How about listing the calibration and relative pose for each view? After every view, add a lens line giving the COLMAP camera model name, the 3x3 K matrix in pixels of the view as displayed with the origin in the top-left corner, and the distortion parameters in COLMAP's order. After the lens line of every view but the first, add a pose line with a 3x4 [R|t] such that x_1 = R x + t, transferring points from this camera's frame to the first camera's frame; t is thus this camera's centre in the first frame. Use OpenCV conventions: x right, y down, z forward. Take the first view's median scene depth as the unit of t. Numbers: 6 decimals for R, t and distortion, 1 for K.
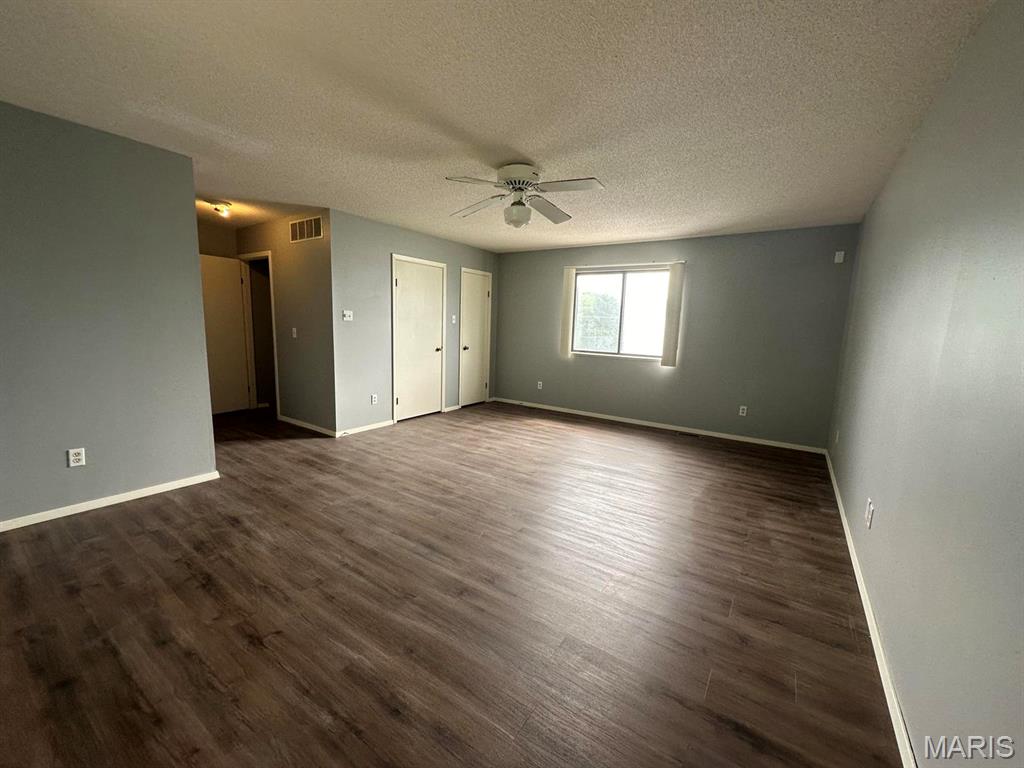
lens RADIAL K [[410.3, 0, 512.7], [0, 410.3, 386.9], [0, 0, 1]] dist [-0.000574, 0.000919]
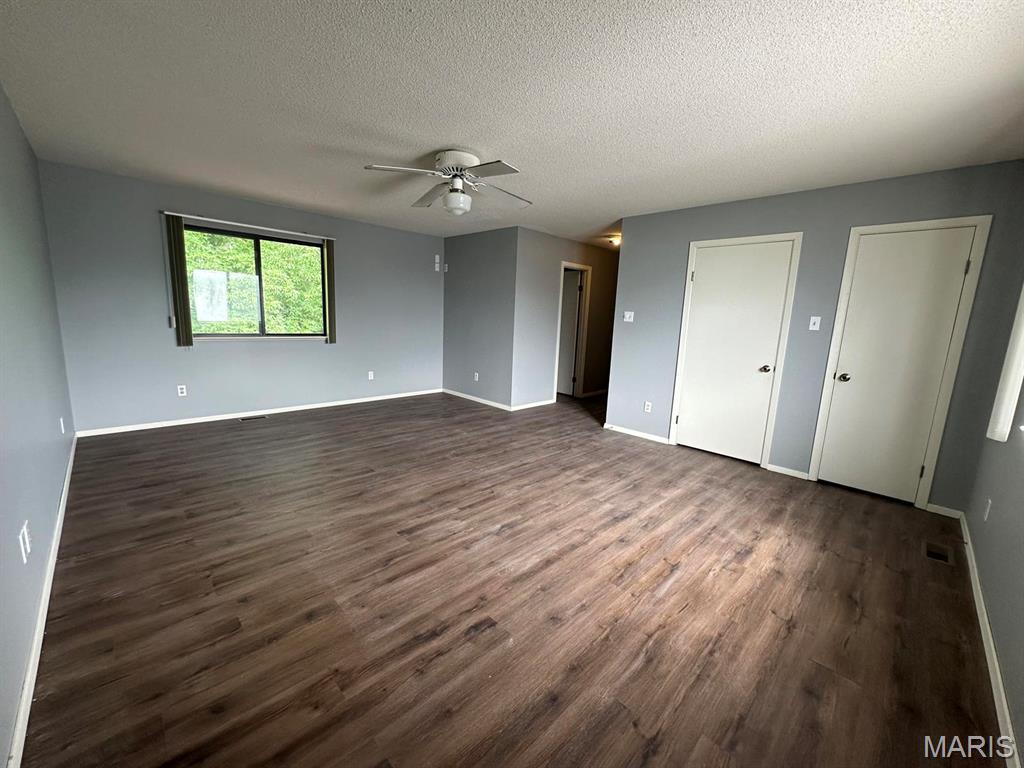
lens RADIAL K [[410.3, 0, 513.0], [0, 410.3, 381.6], [0, 0, 1]] dist [-0.000574, 0.000919]
pose [[-0.190460, 0.120674, -0.974250, 0.726579], [-0.197160, 0.967493, 0.158380, -0.131554], [0.961693, 0.222248, -0.160476, 0.992059]]
